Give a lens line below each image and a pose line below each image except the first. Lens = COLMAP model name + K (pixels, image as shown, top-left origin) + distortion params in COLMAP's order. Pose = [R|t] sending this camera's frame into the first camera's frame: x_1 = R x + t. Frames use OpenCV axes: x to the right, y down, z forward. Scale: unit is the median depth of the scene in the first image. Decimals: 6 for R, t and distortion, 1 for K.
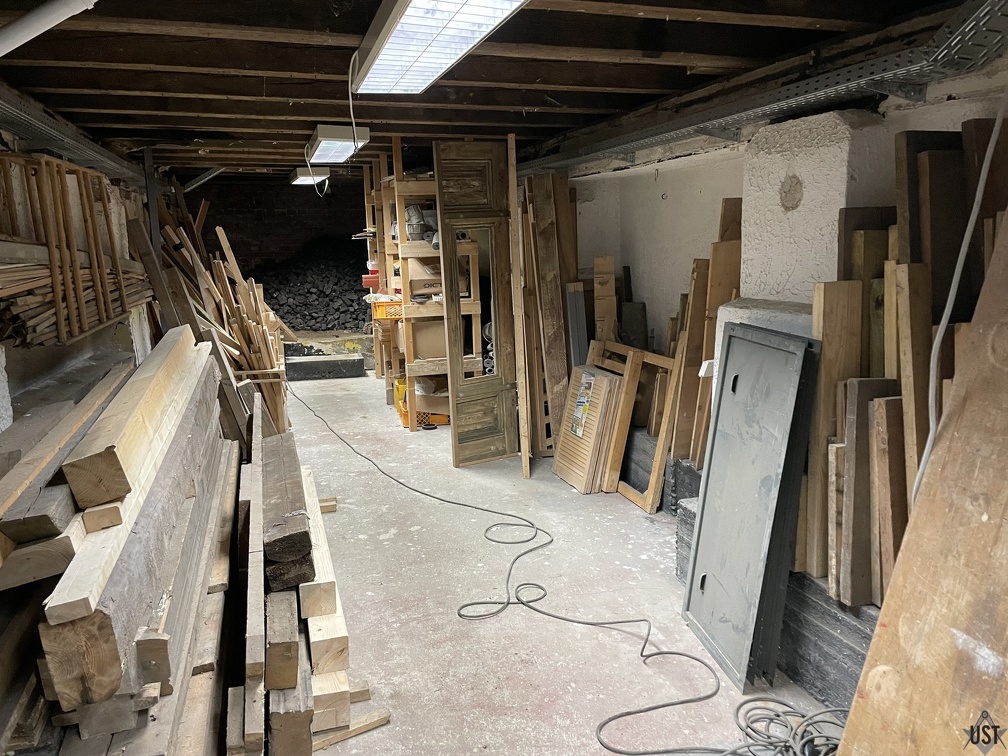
lens RADIAL K [[765.1, 0, 510.0], [0, 765.1, 374.4], [0, 0, 1]] dist [0.090863, -0.119664]
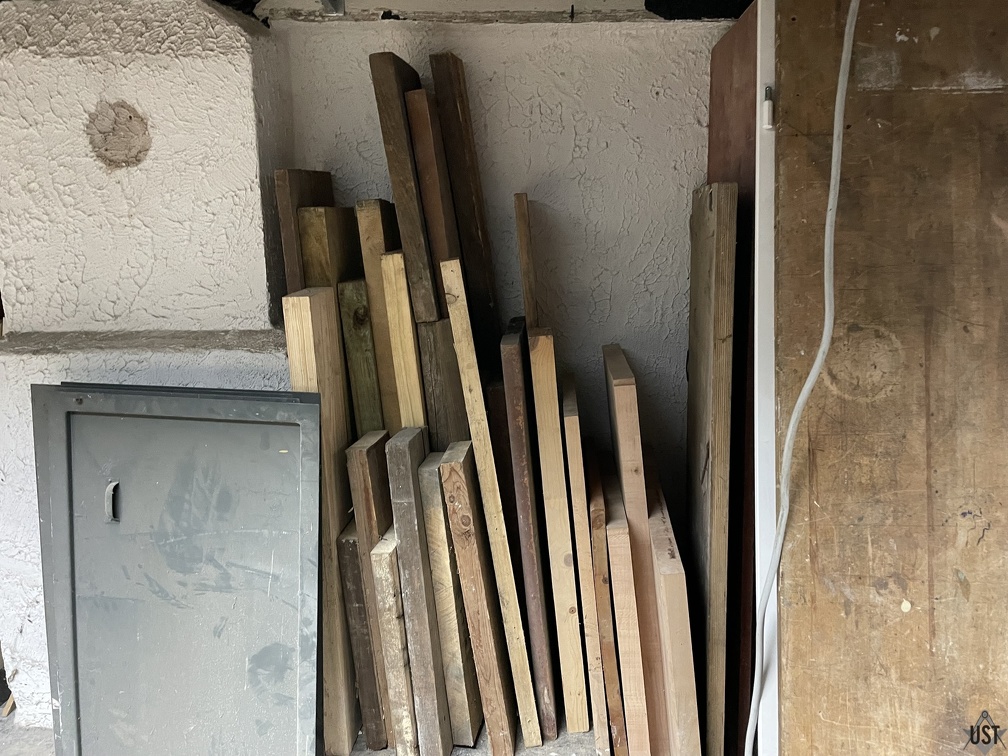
lens RADIAL K [[765.1, 0, 510.0], [0, 765.1, 374.4], [0, 0, 1]] dist [0.090863, -0.119664]
pose [[0.347502, -0.190881, 0.918045, -0.083780], [0.163789, 0.976366, 0.141009, -0.110374], [-0.923264, 0.101365, 0.370553, 0.607661]]
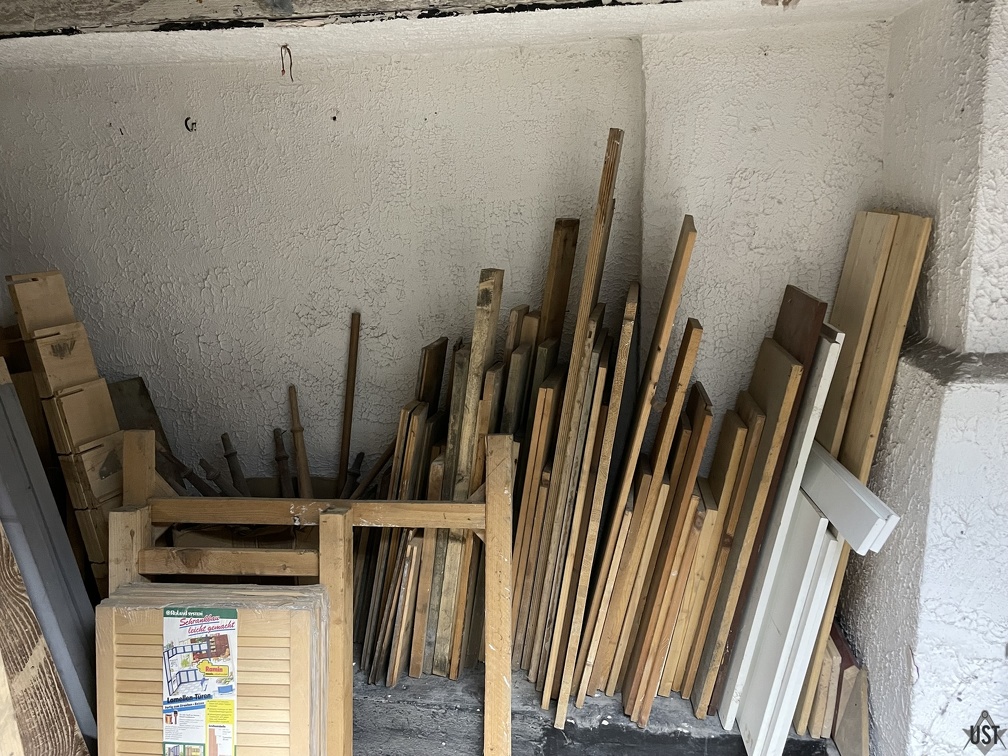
lens RADIAL K [[765.1, 0, 510.0], [0, 765.1, 374.4], [0, 0, 1]] dist [0.090863, -0.119664]
pose [[0.419548, -0.197503, 0.885987, -0.242853], [0.177339, 0.975069, 0.133384, -0.240582], [-0.890242, 0.101159, 0.444113, 1.306253]]
